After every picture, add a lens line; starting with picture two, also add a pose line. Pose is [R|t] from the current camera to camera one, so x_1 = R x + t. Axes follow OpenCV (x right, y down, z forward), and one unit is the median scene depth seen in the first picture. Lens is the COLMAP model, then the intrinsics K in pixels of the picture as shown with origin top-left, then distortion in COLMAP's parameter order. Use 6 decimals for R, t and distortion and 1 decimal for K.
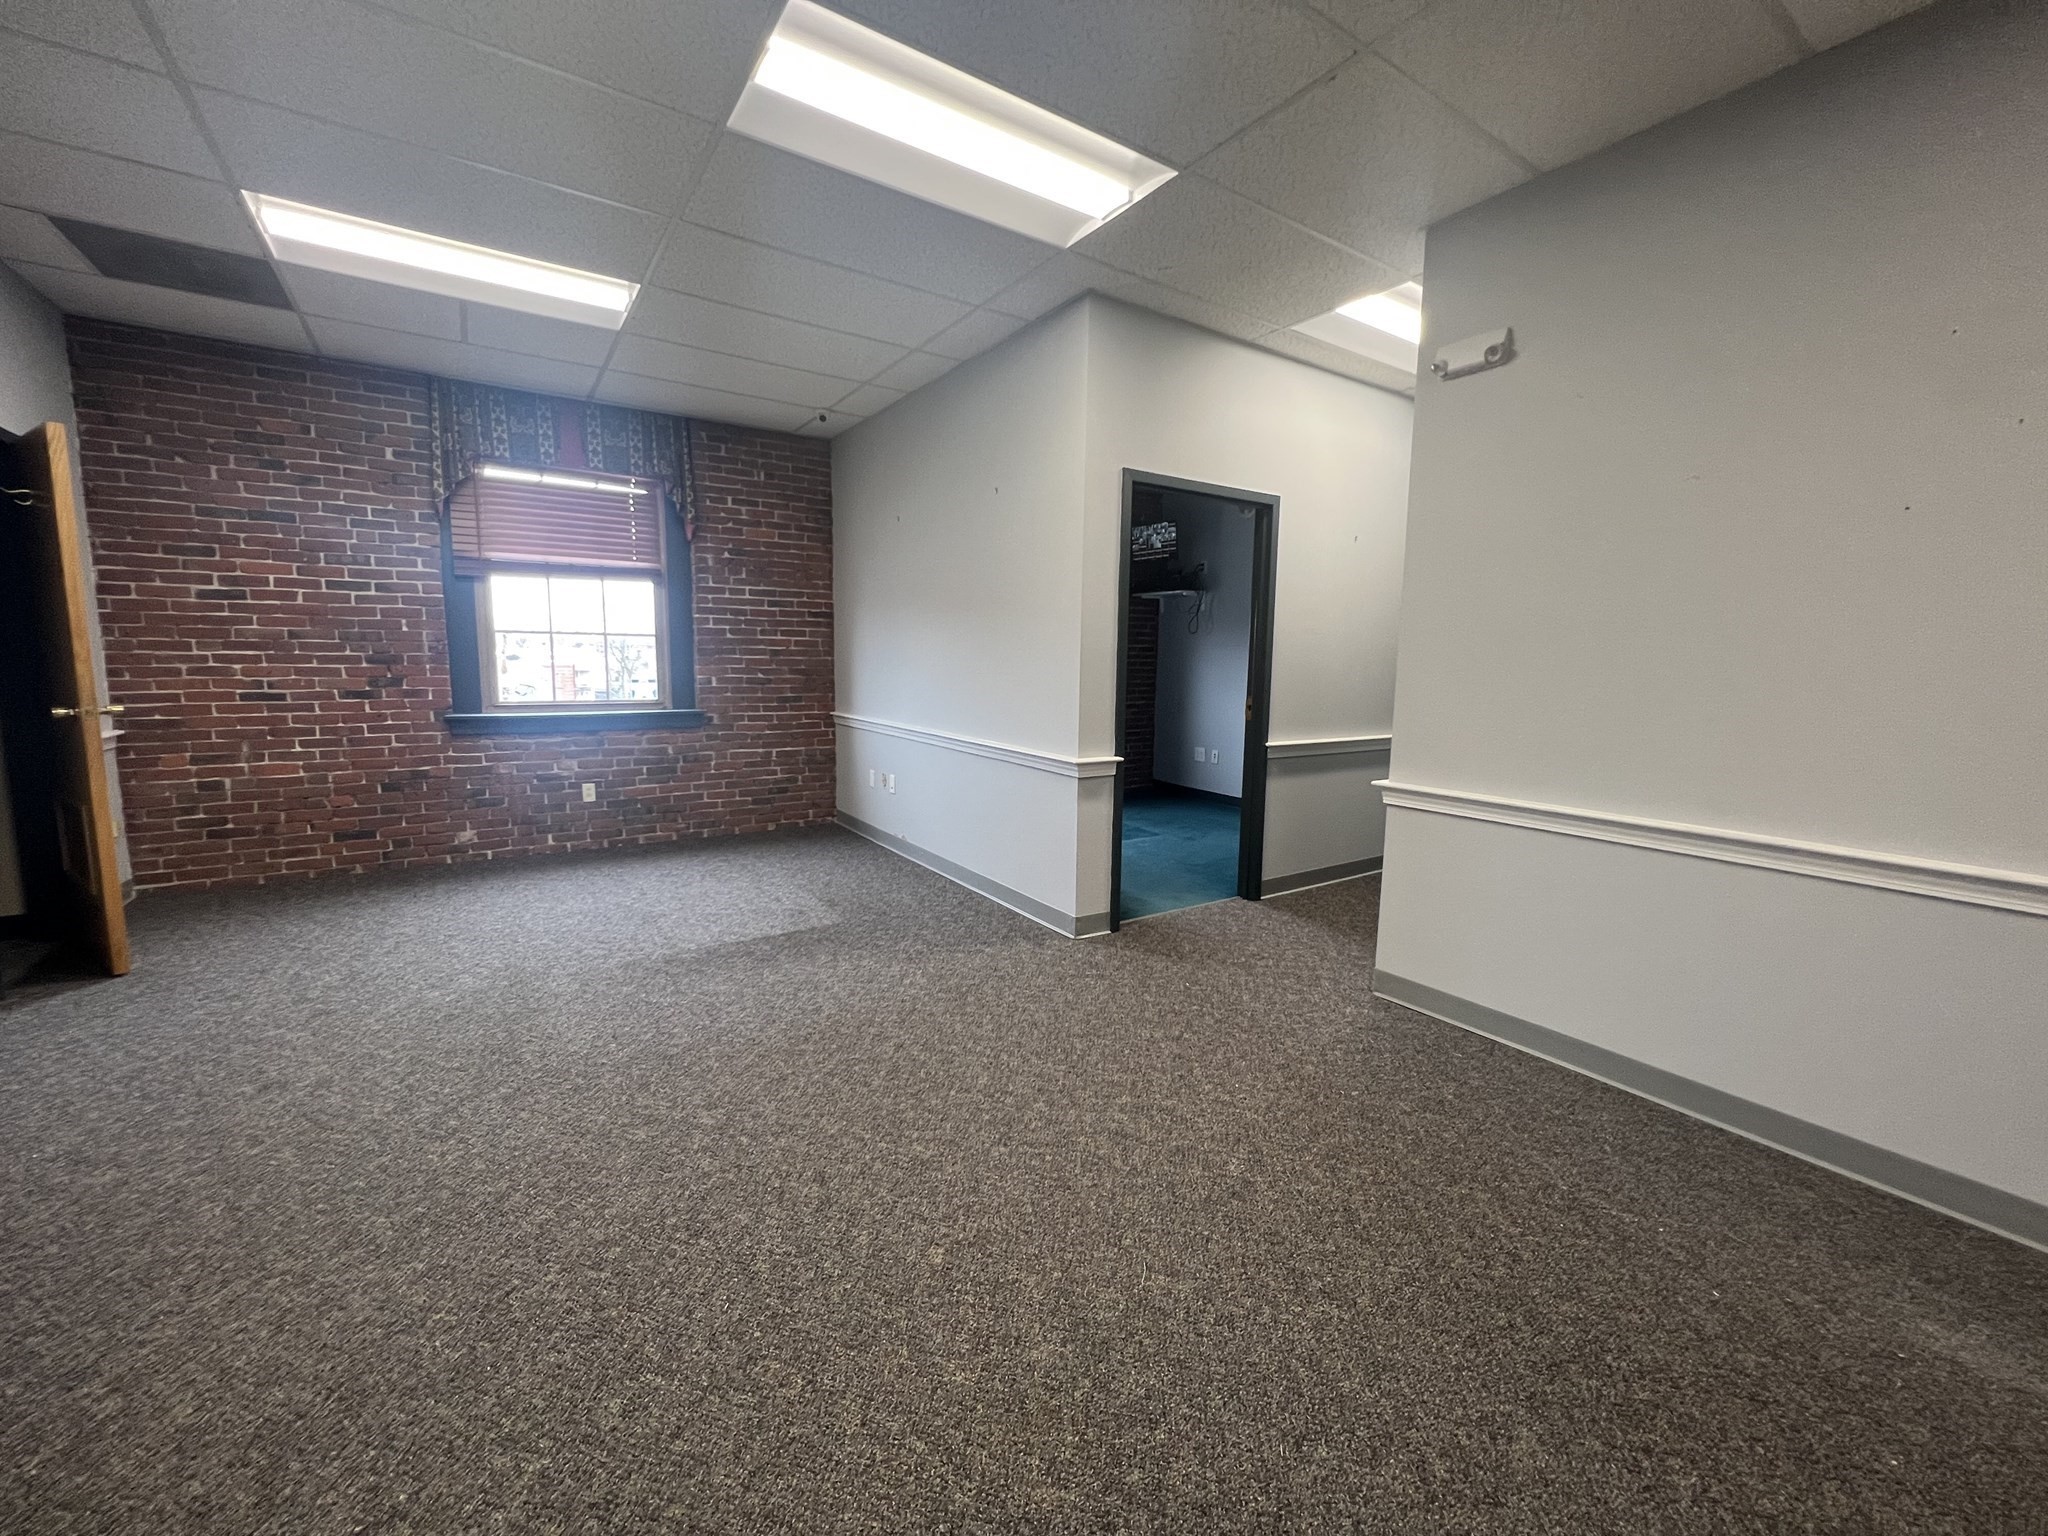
lens RADIAL K [[824.3, 0, 1022.5], [0, 824.3, 761.5], [0, 0, 1]] dist [-0.001406, -0.000030]
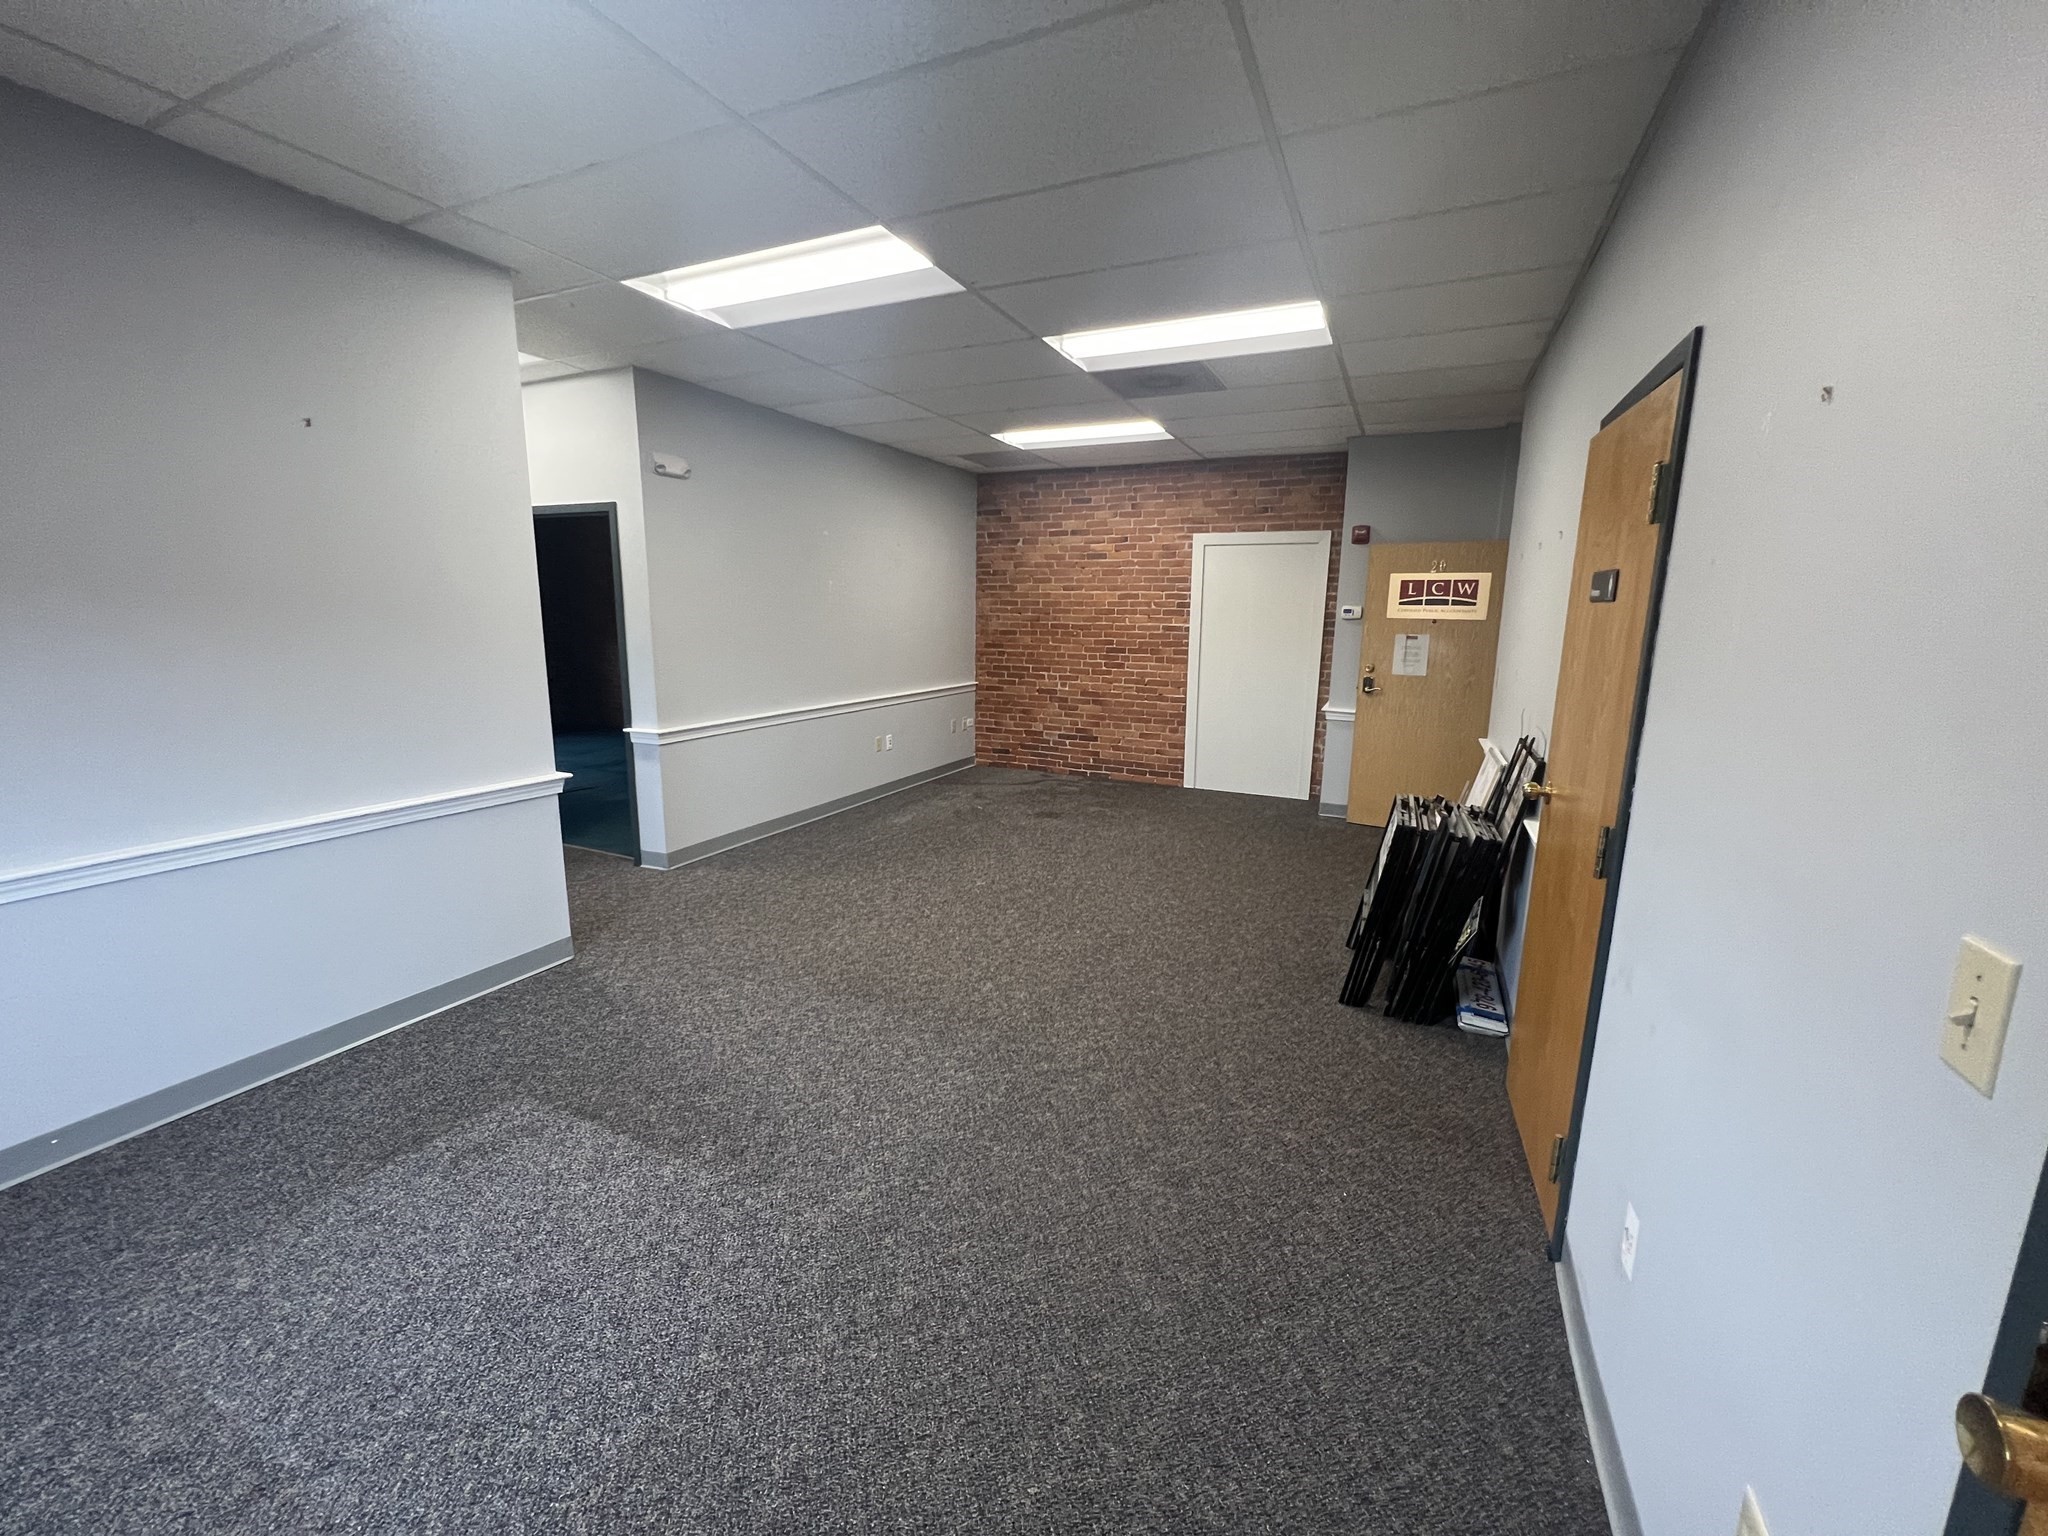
lens RADIAL K [[824.3, 0, 1026.9], [0, 824.3, 767.1], [0, 0, 1]] dist [-0.001406, -0.000030]
pose [[-0.522138, -0.184533, 0.832658, -0.847111], [0.085317, 0.960113, 0.266279, -0.183217], [-0.848583, 0.210075, -0.485568, 0.838811]]
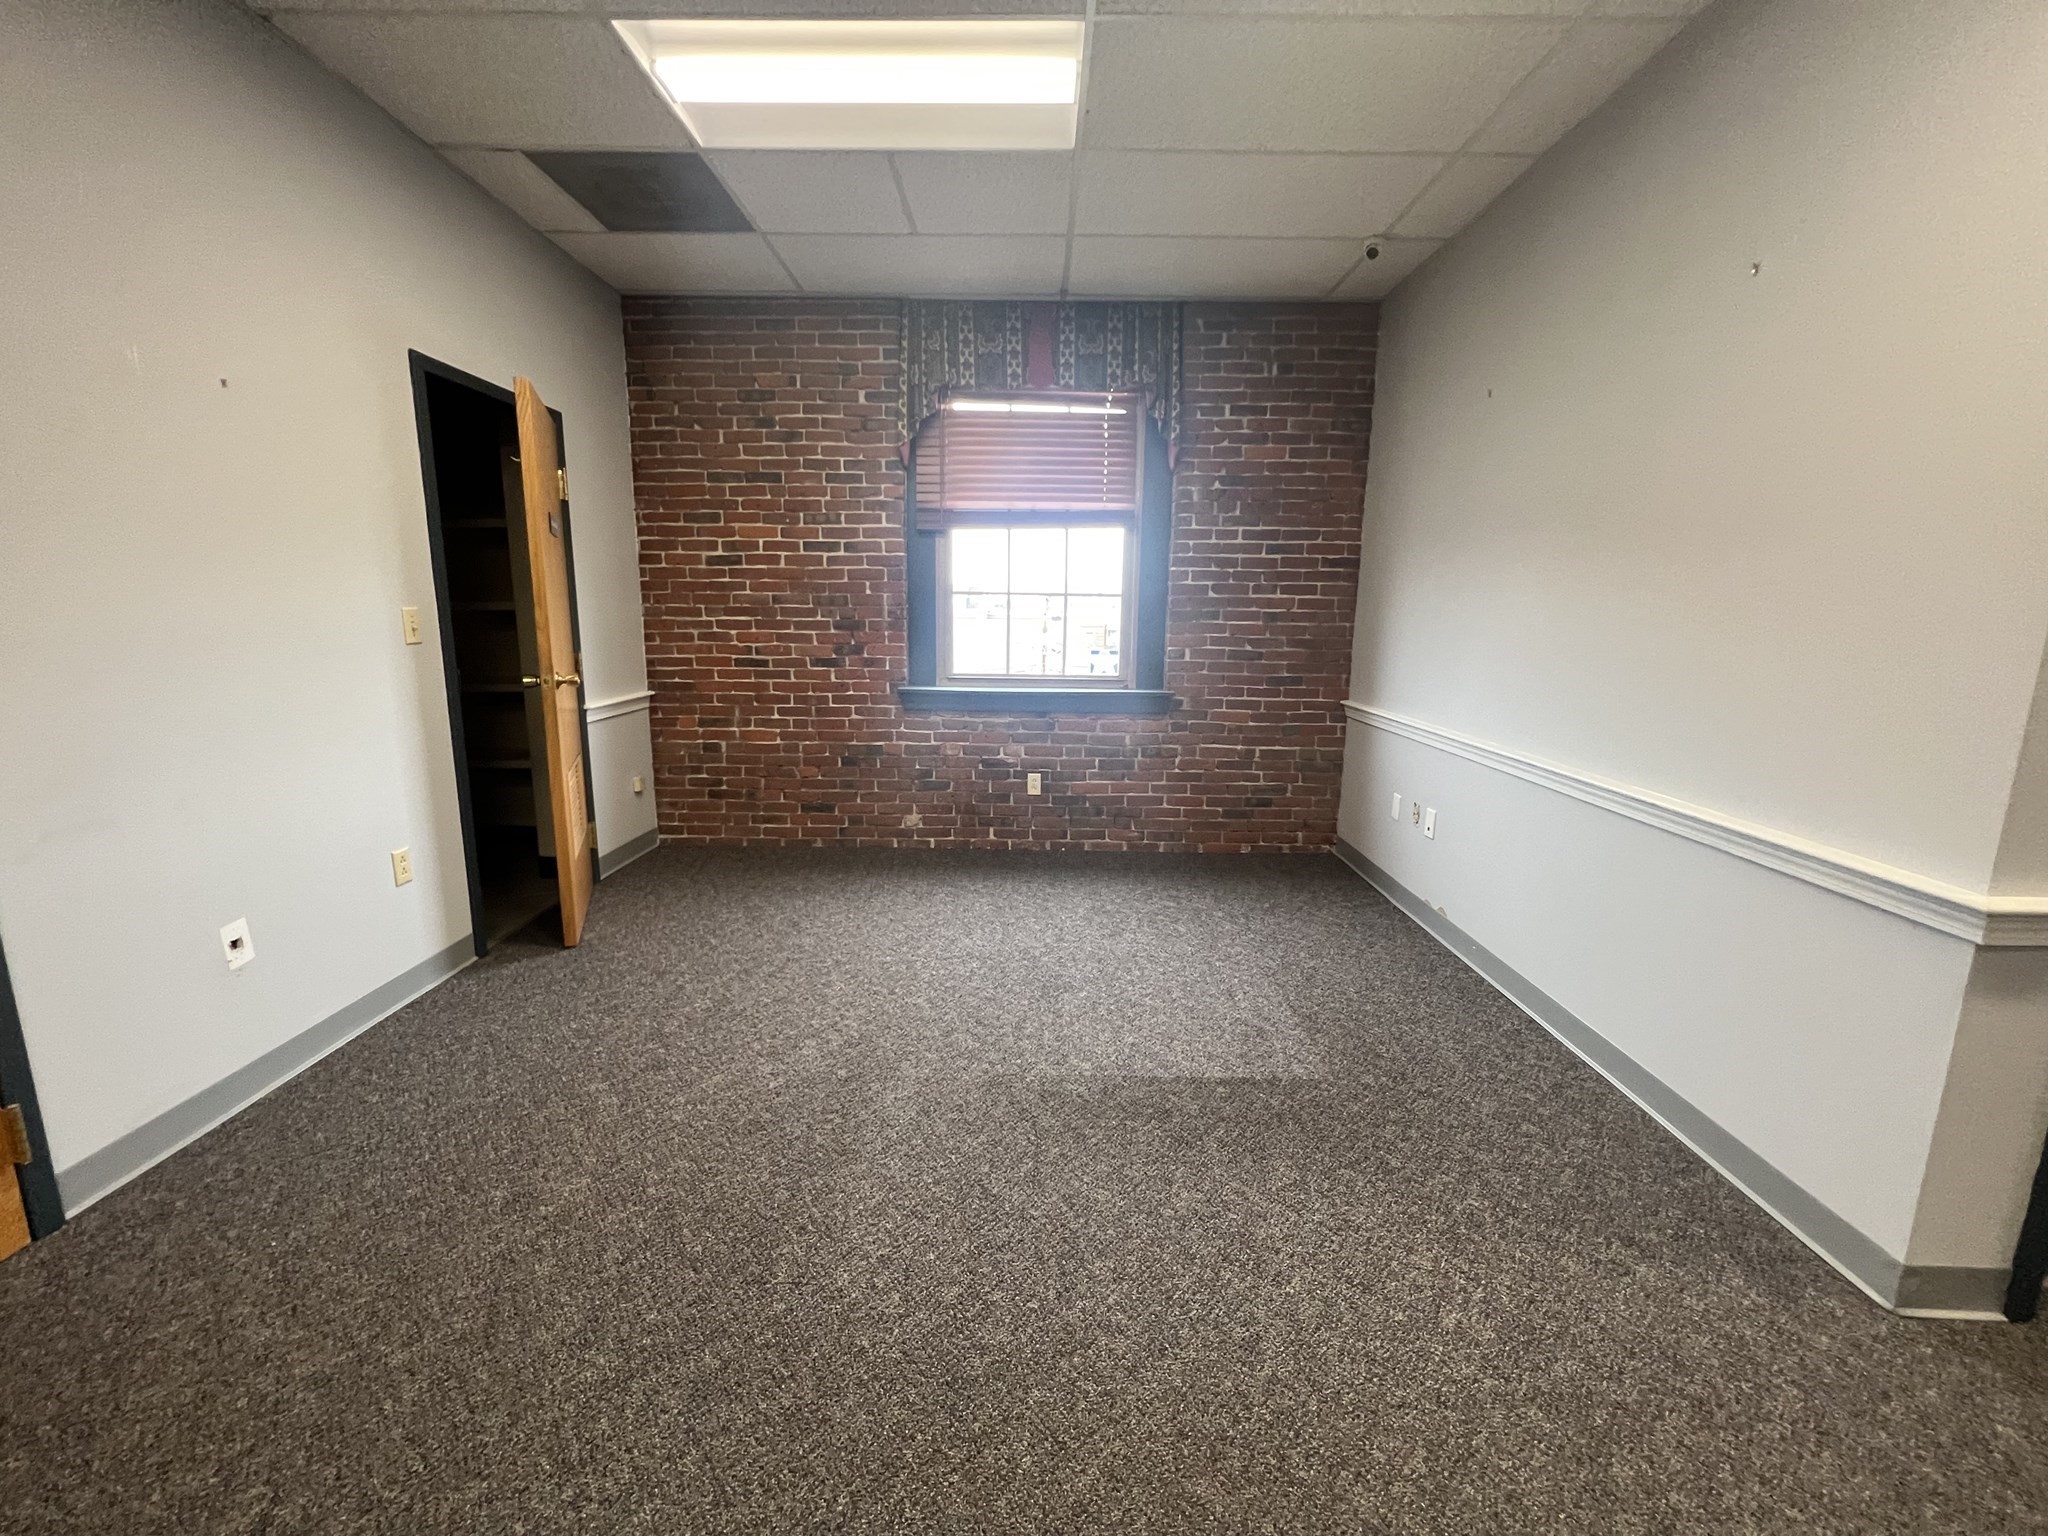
lens RADIAL K [[824.3, 0, 1021.5], [0, 824.3, 763.4], [0, 0, 1]] dist [-0.001406, -0.000030]
pose [[0.824859, 0.098461, -0.556698, -0.083221], [-0.070873, 0.994958, 0.070962, -0.051570], [0.560879, -0.019079, 0.827678, 0.355771]]
